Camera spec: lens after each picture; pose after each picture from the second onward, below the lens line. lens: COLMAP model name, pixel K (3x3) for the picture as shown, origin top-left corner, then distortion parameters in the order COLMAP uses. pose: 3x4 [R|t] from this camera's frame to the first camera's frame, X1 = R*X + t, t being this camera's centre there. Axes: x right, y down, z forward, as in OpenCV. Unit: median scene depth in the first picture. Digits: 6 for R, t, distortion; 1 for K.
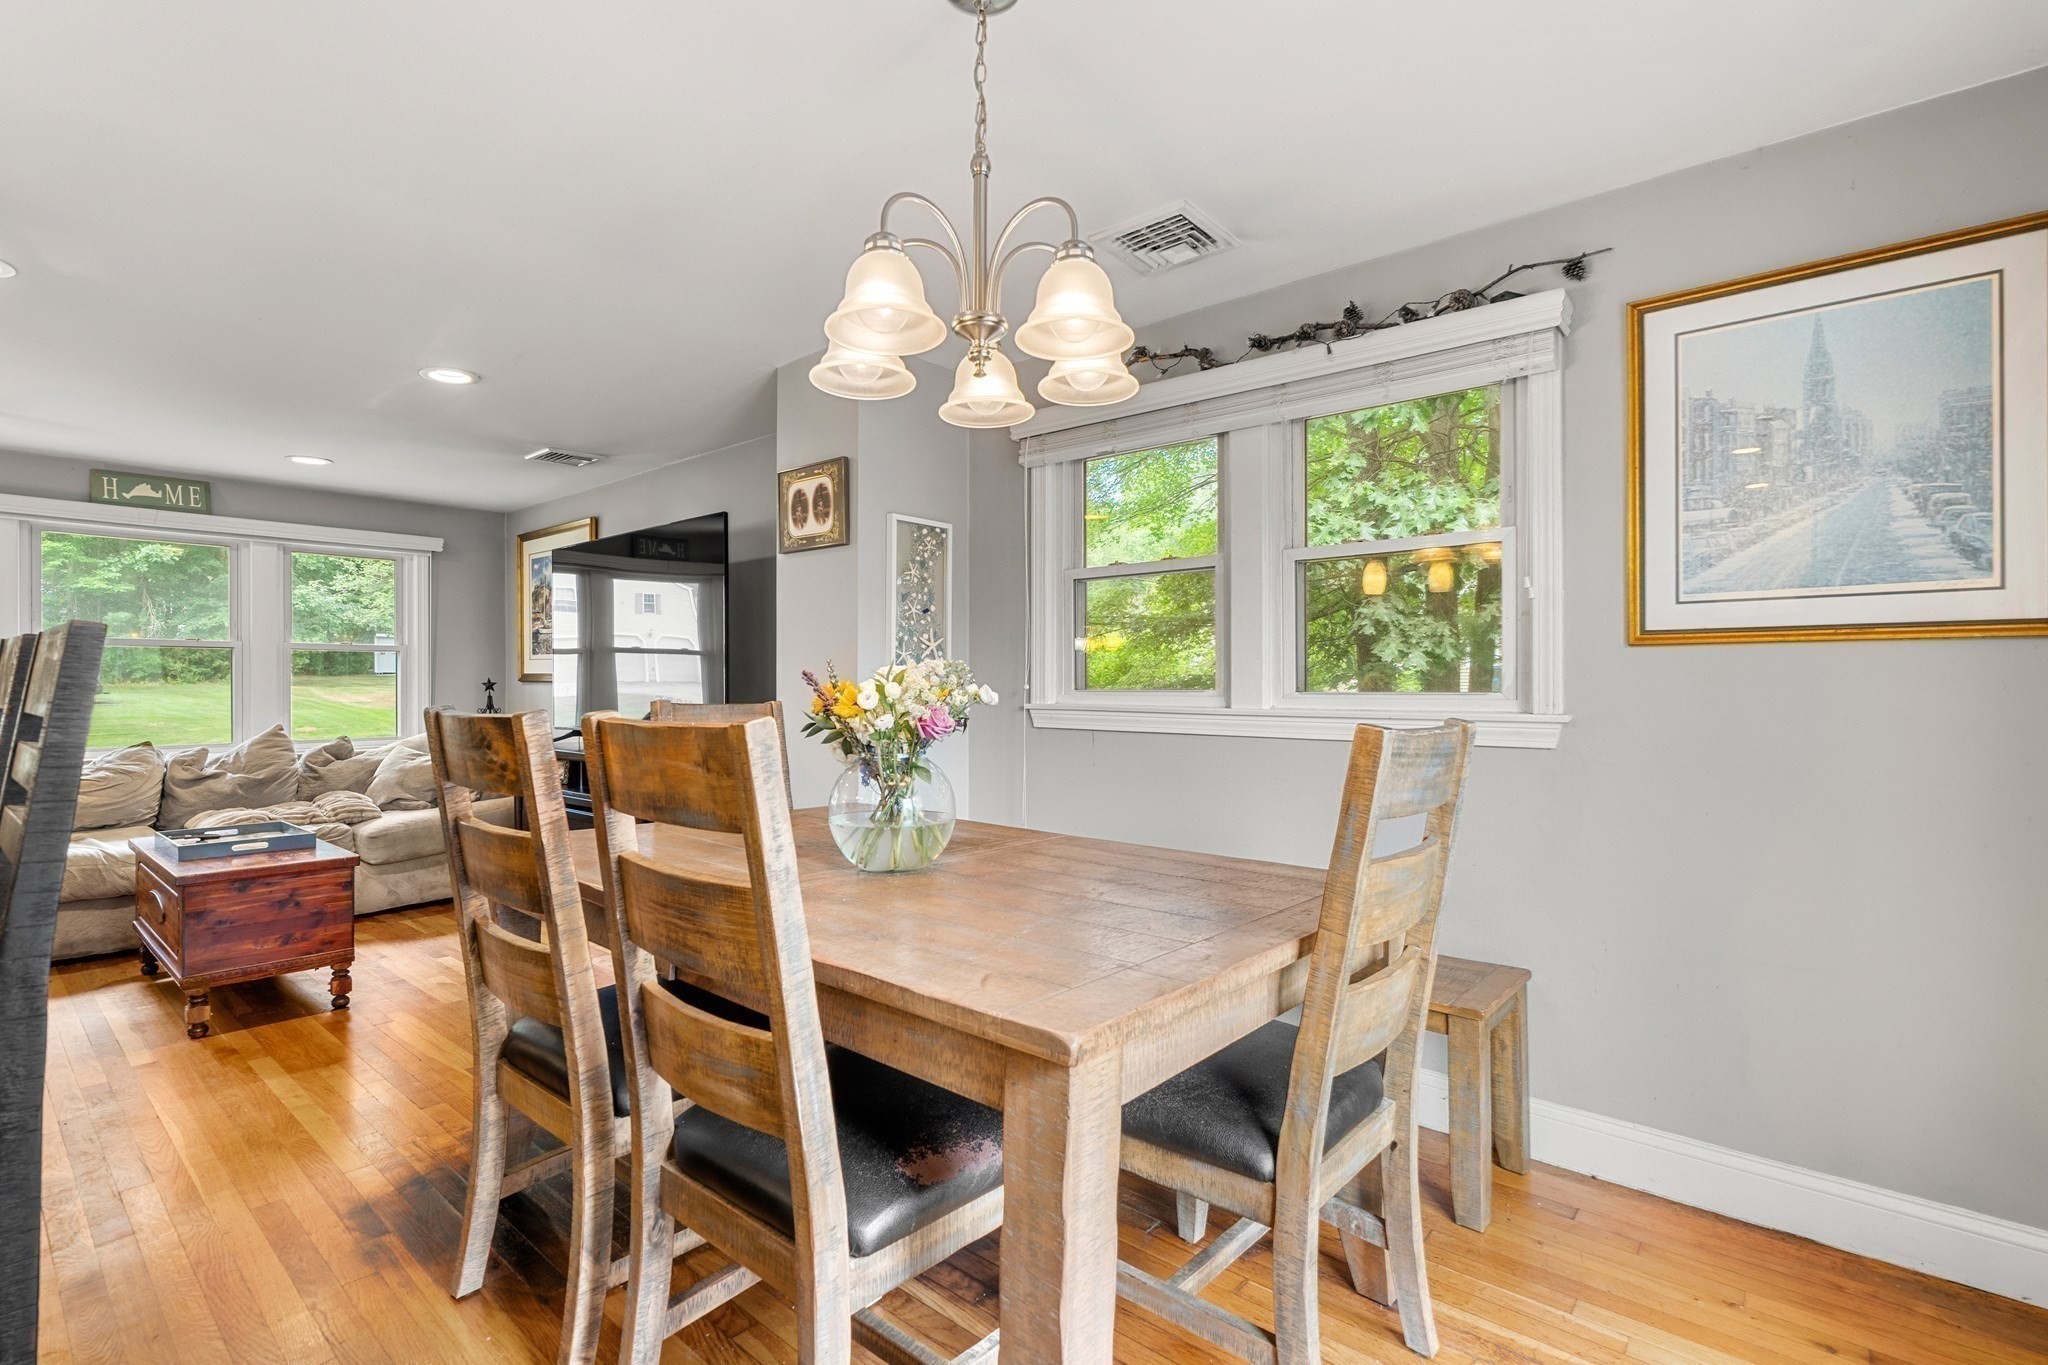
lens RADIAL K [[942.7, 0, 1032.1], [0, 942.7, 684.8], [0, 0, 1]] dist [-0.006090, 0.000994]
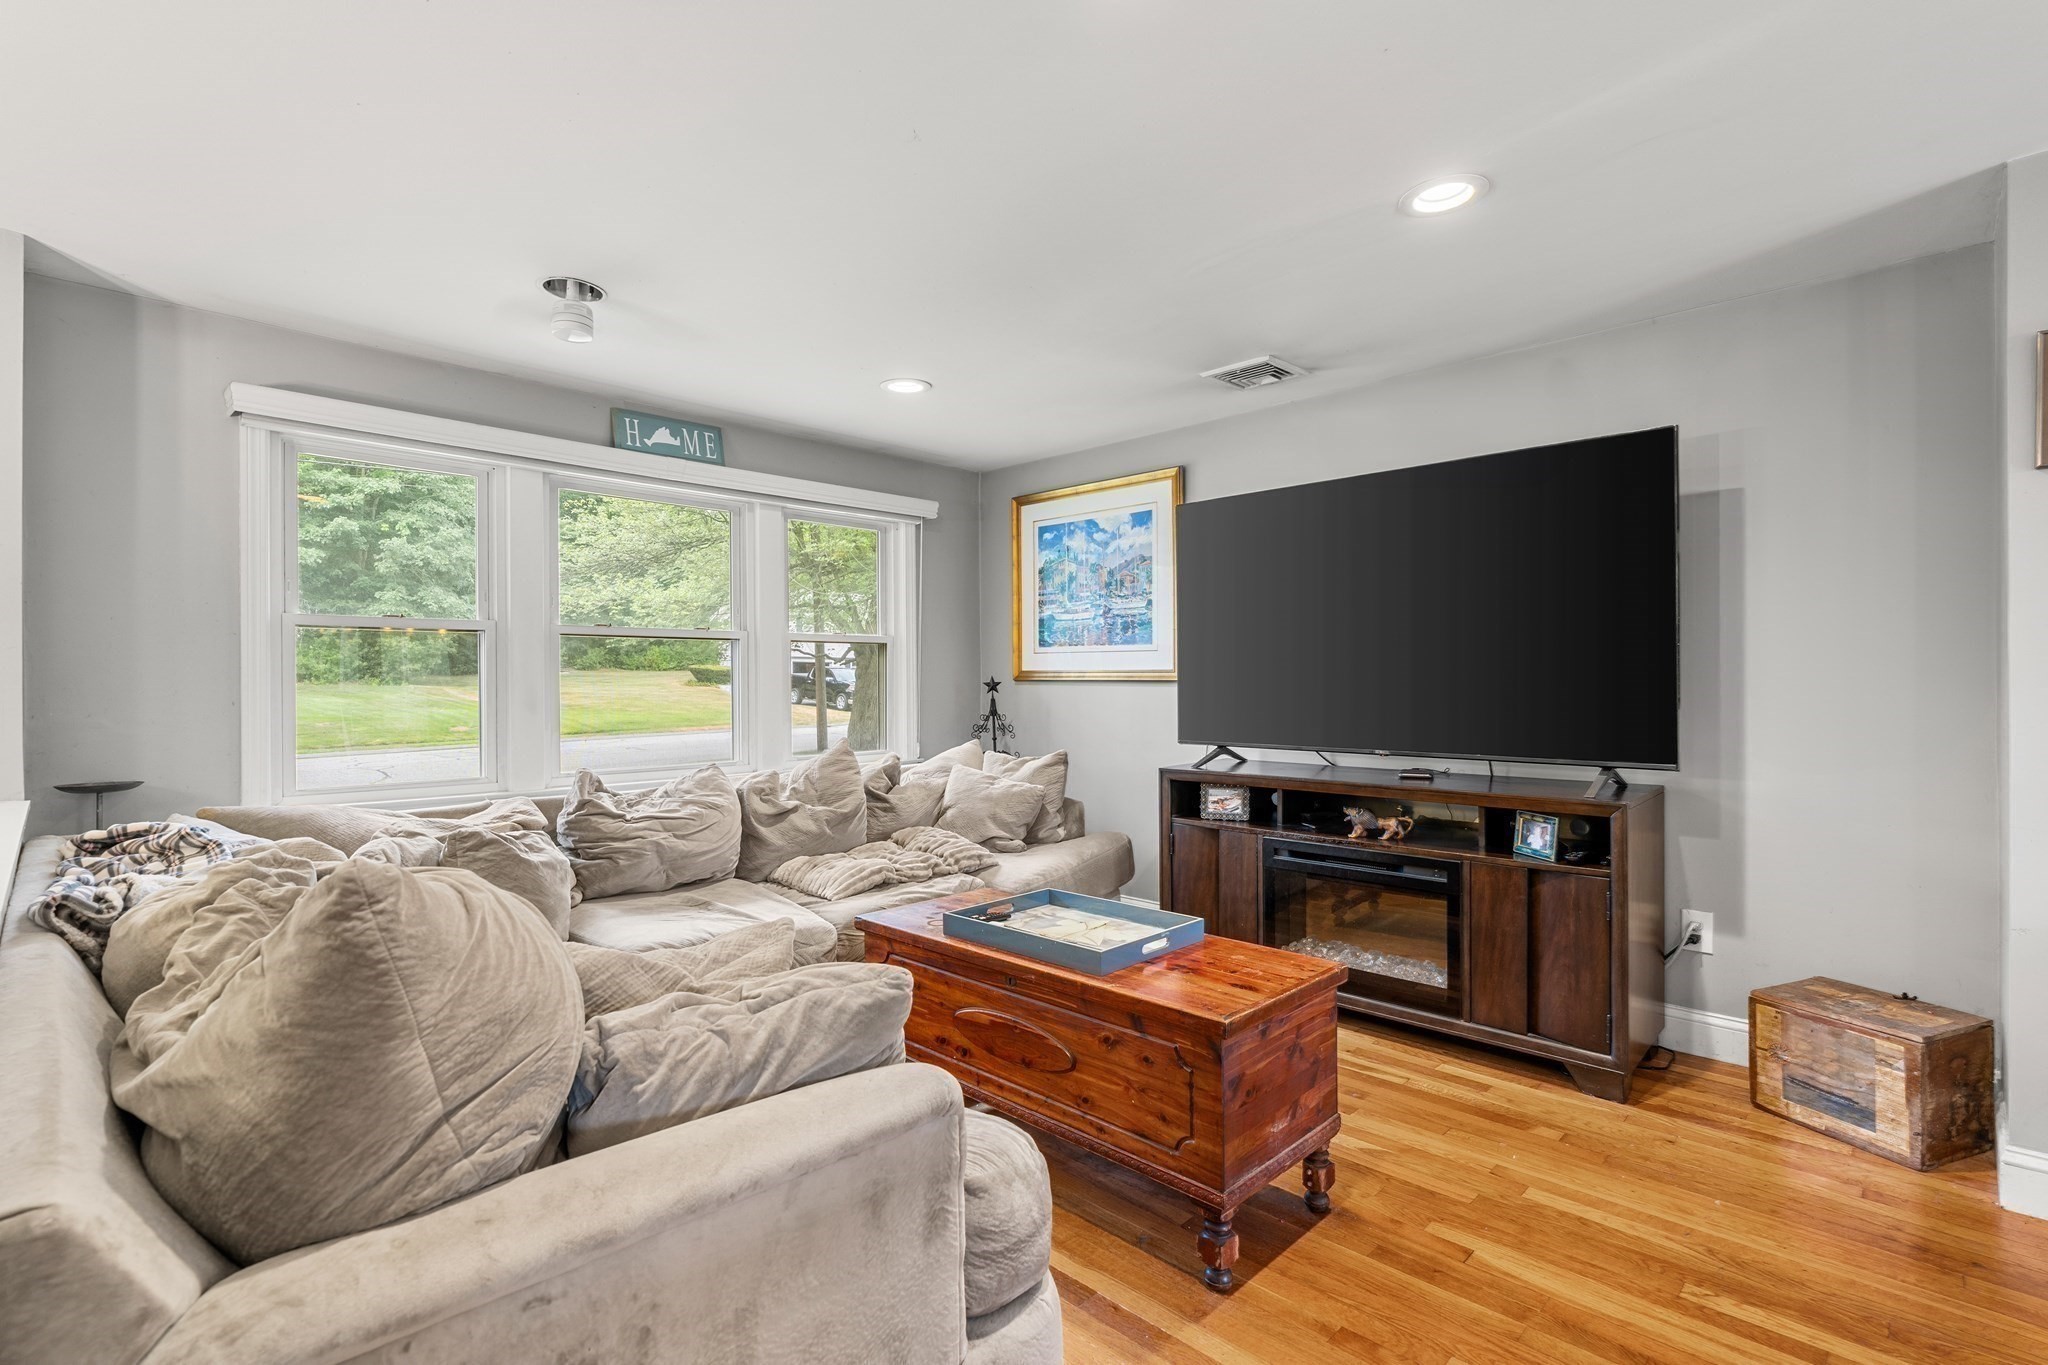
lens RADIAL K [[942.7, 0, 1022.4], [0, 942.7, 677.7], [0, 0, 1]] dist [-0.006090, 0.000994]
pose [[0.997578, -0.004277, -0.069420, -0.598738], [0.003967, 0.999982, -0.004592, -0.003114], [0.069439, 0.004305, 0.997577, 0.247062]]
